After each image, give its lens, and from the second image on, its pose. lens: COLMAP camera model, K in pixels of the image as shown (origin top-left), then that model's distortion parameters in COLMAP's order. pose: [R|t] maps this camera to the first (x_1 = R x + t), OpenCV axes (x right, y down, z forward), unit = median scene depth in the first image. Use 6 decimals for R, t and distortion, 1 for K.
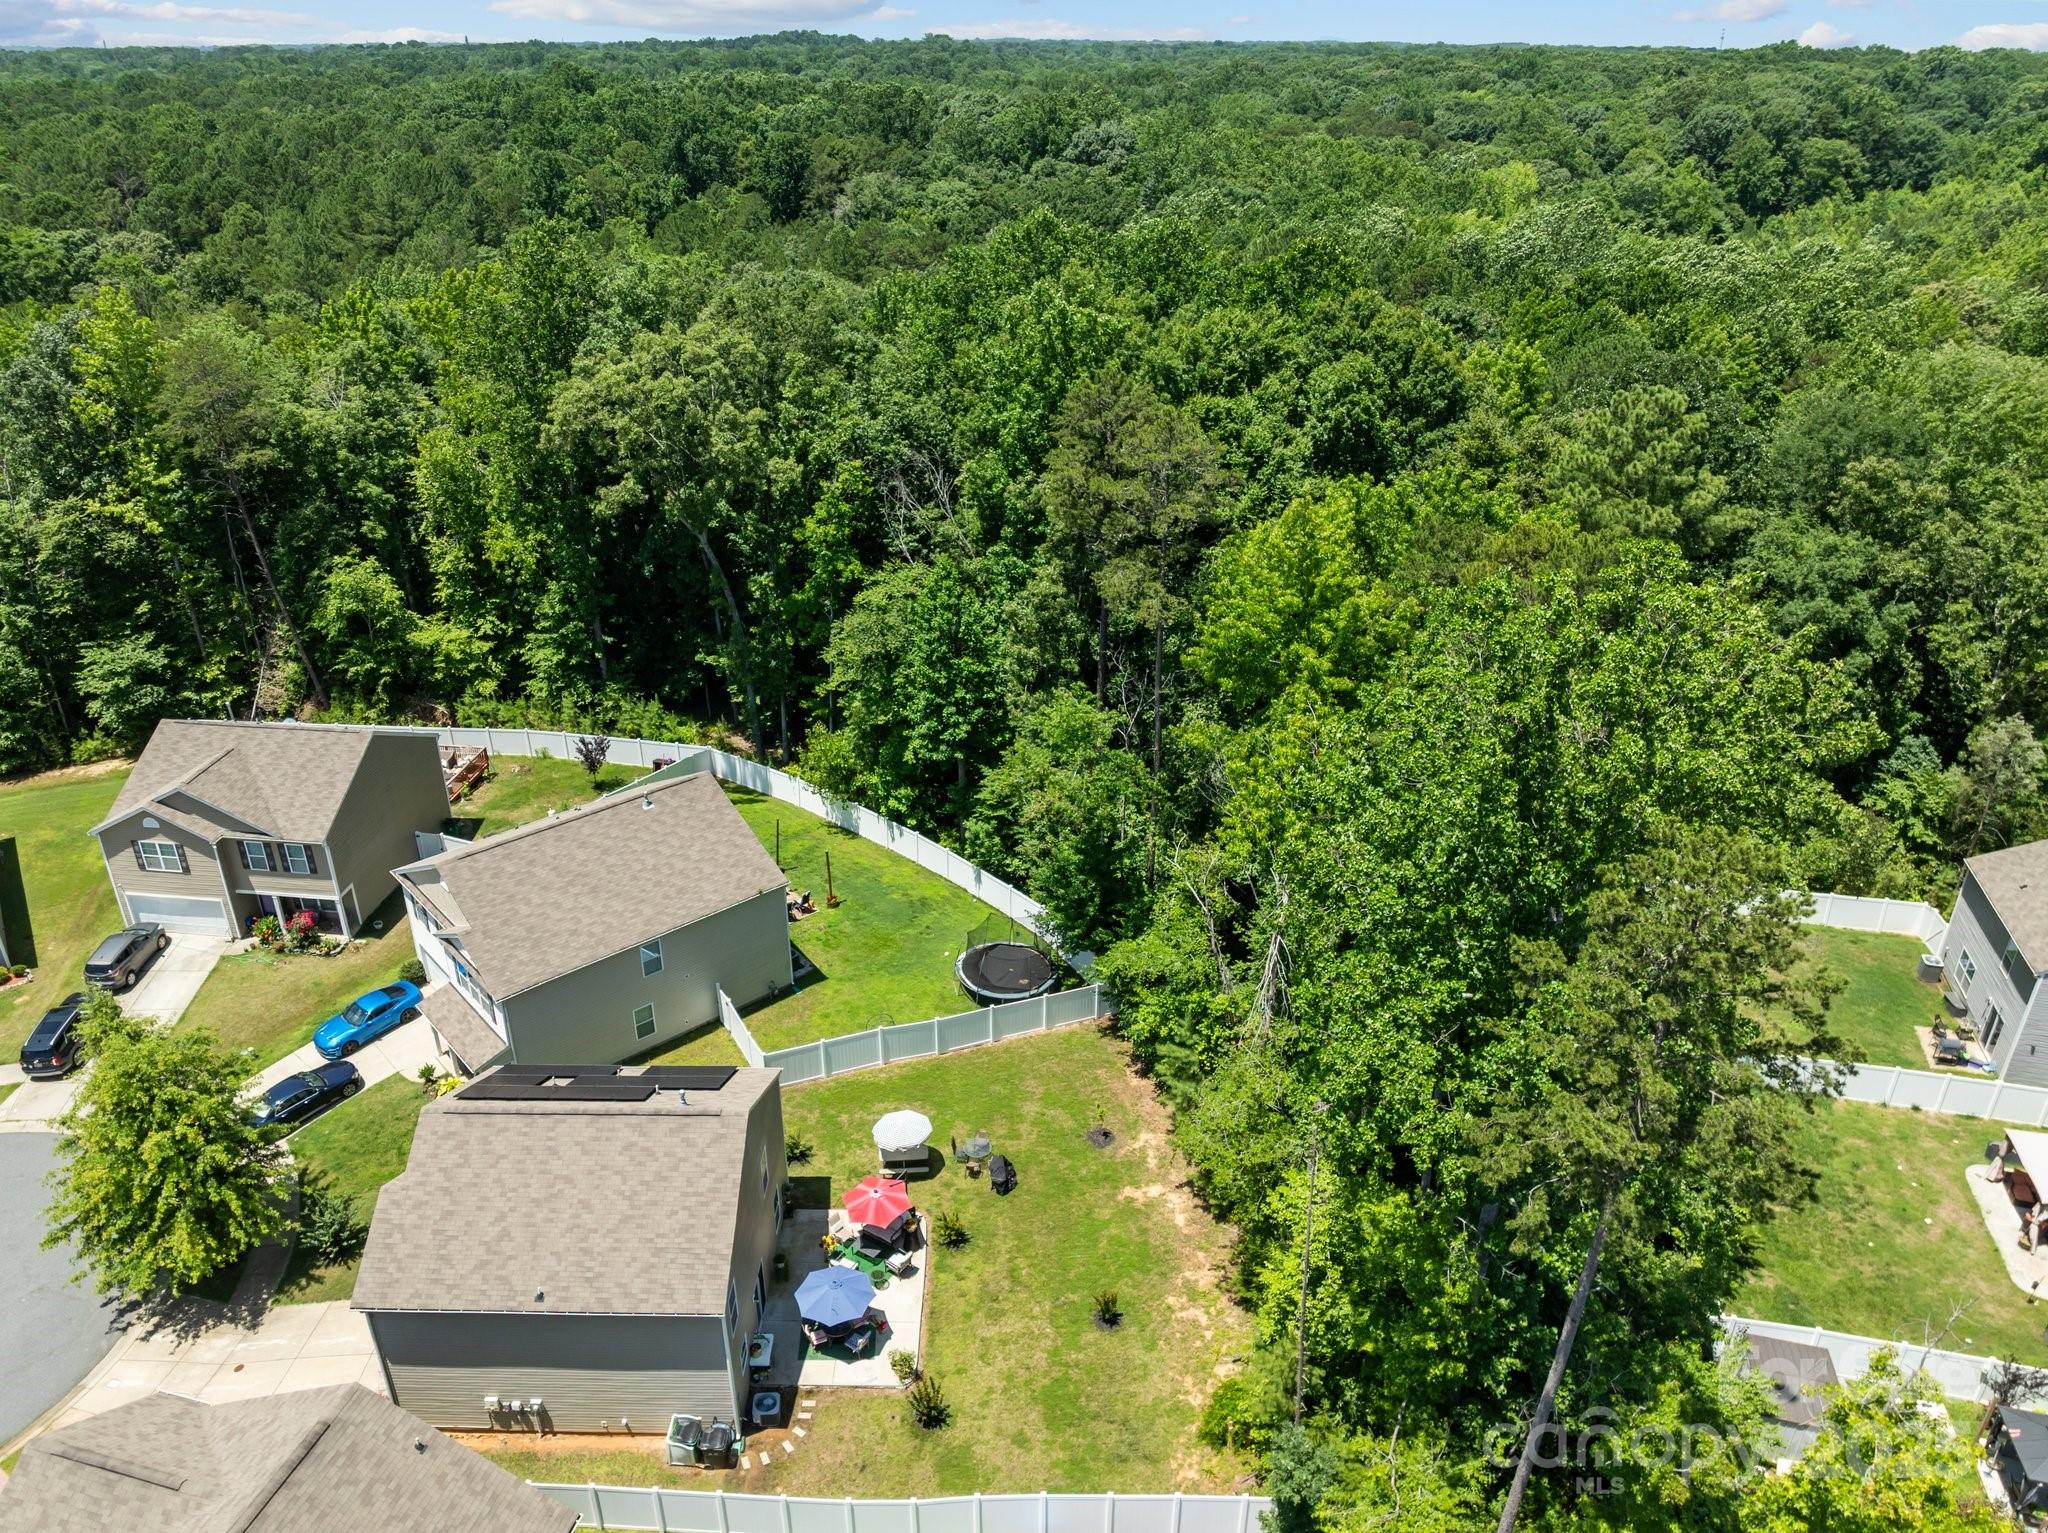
lens RADIAL K [[1427.4, 0, 1024.0], [0, 1427.4, 766.5], [0, 0, 1]] dist [-0.042682, -0.003587]
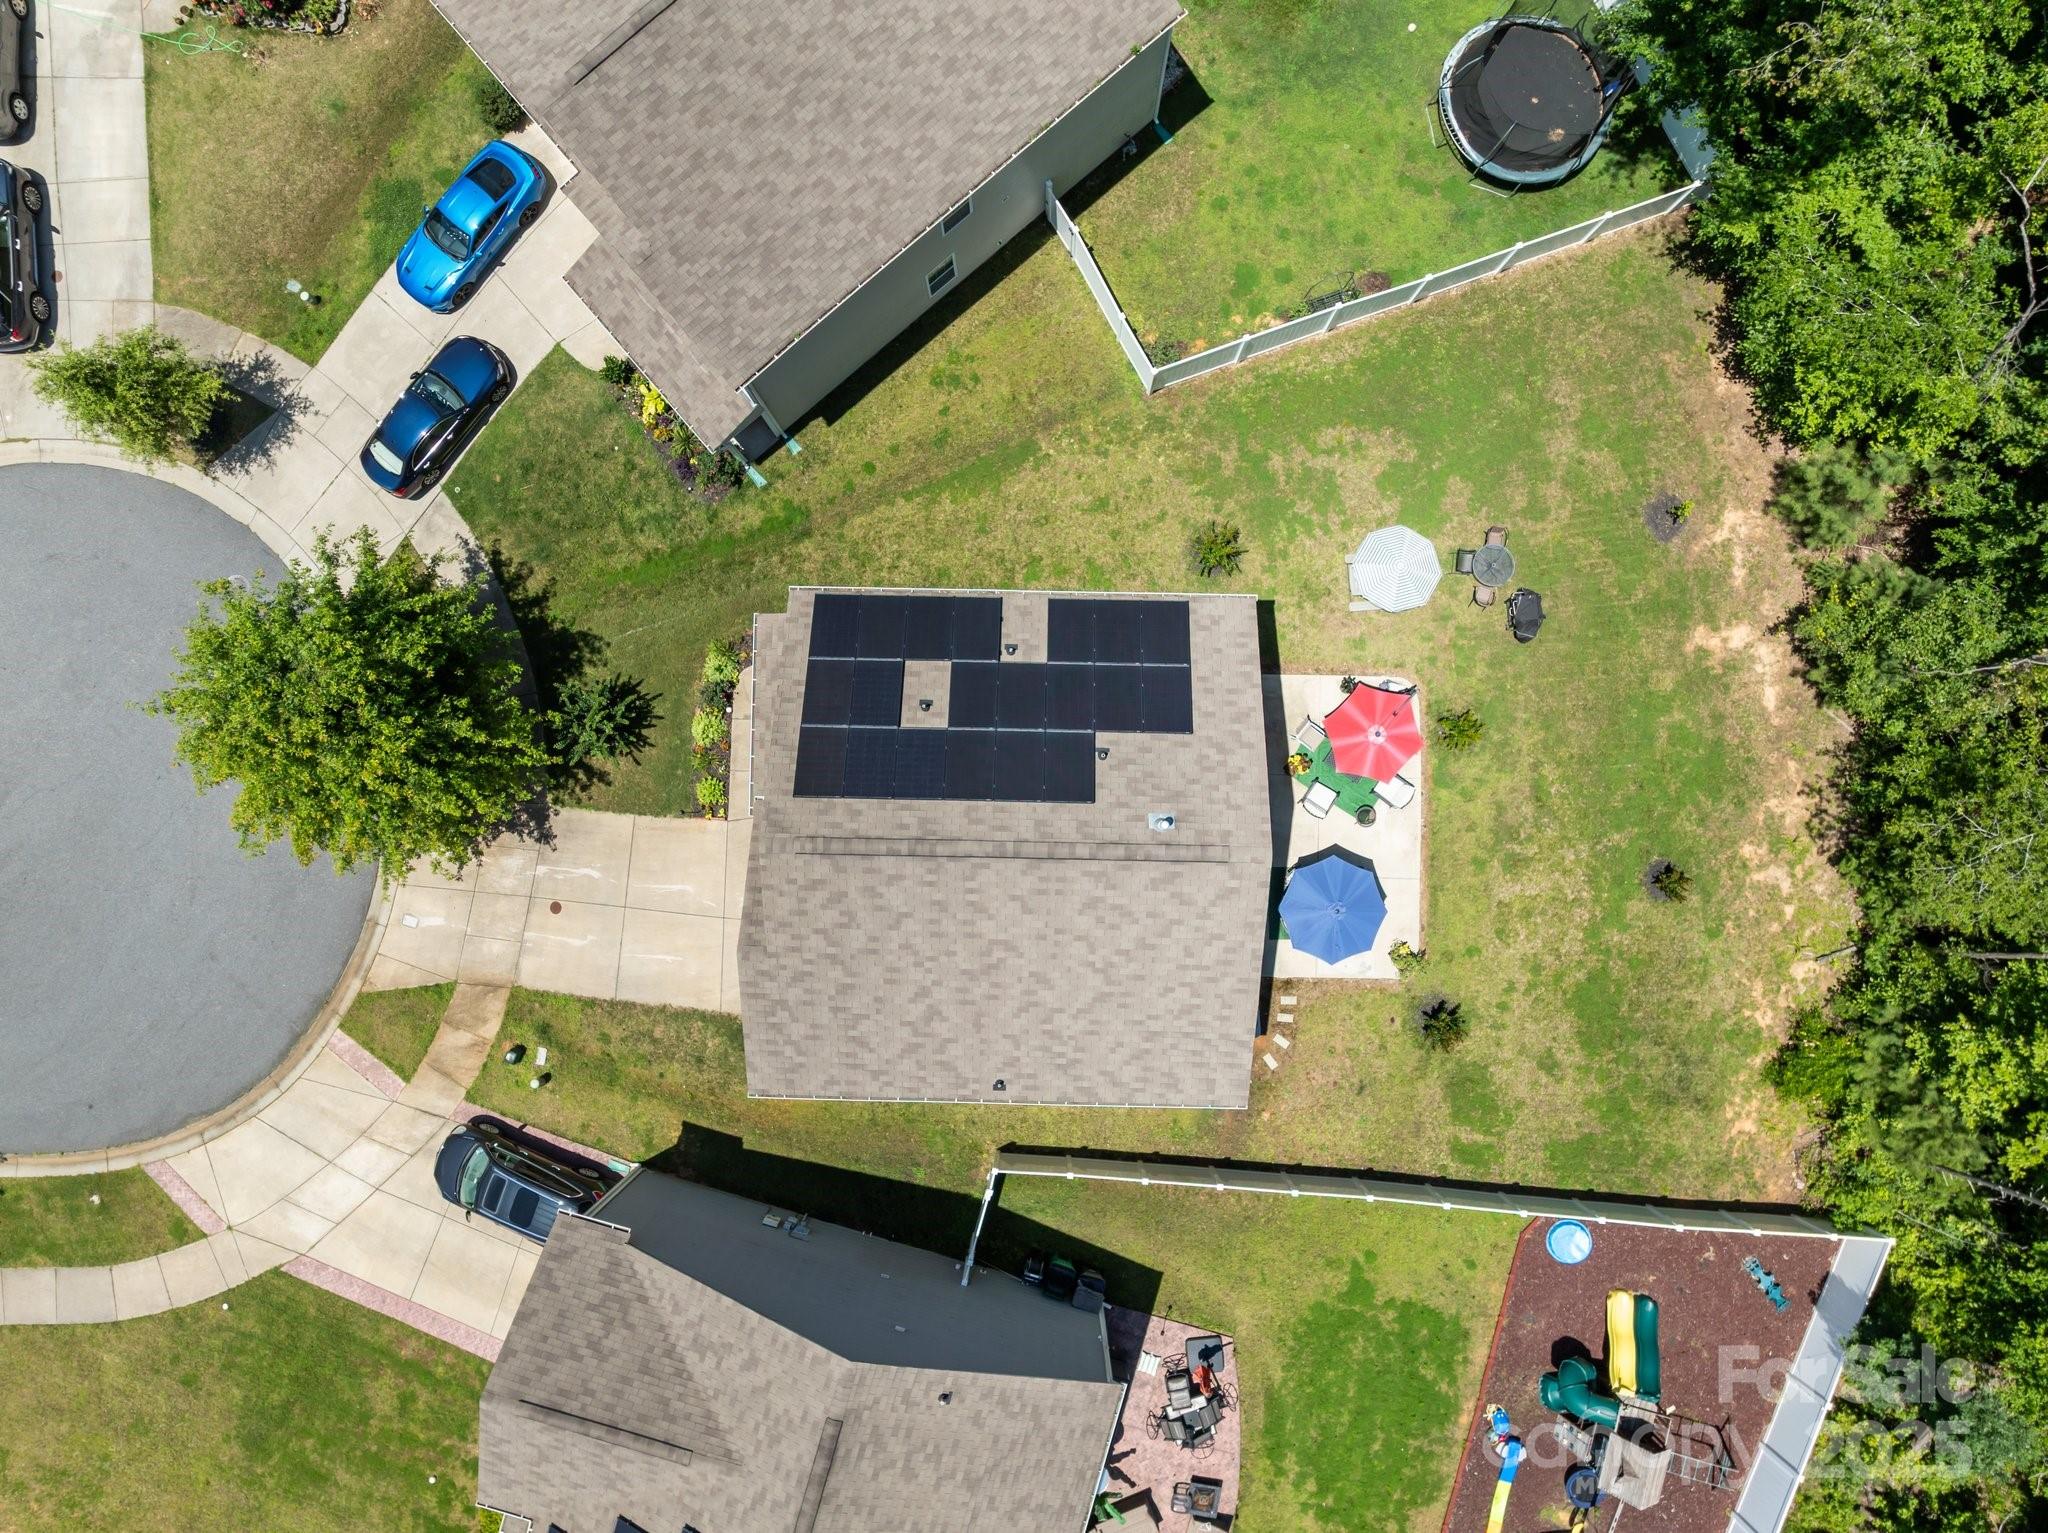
lens RADIAL K [[1427.4, 0, 1024.0], [0, 1427.4, 766.5], [0, 0, 1]] dist [-0.042682, -0.003587]
pose [[0.999520, 0.023549, -0.020148, -0.271406], [0.006343, 0.480879, 0.876764, -0.313323], [0.030336, -0.876471, 0.480498, 0.668705]]
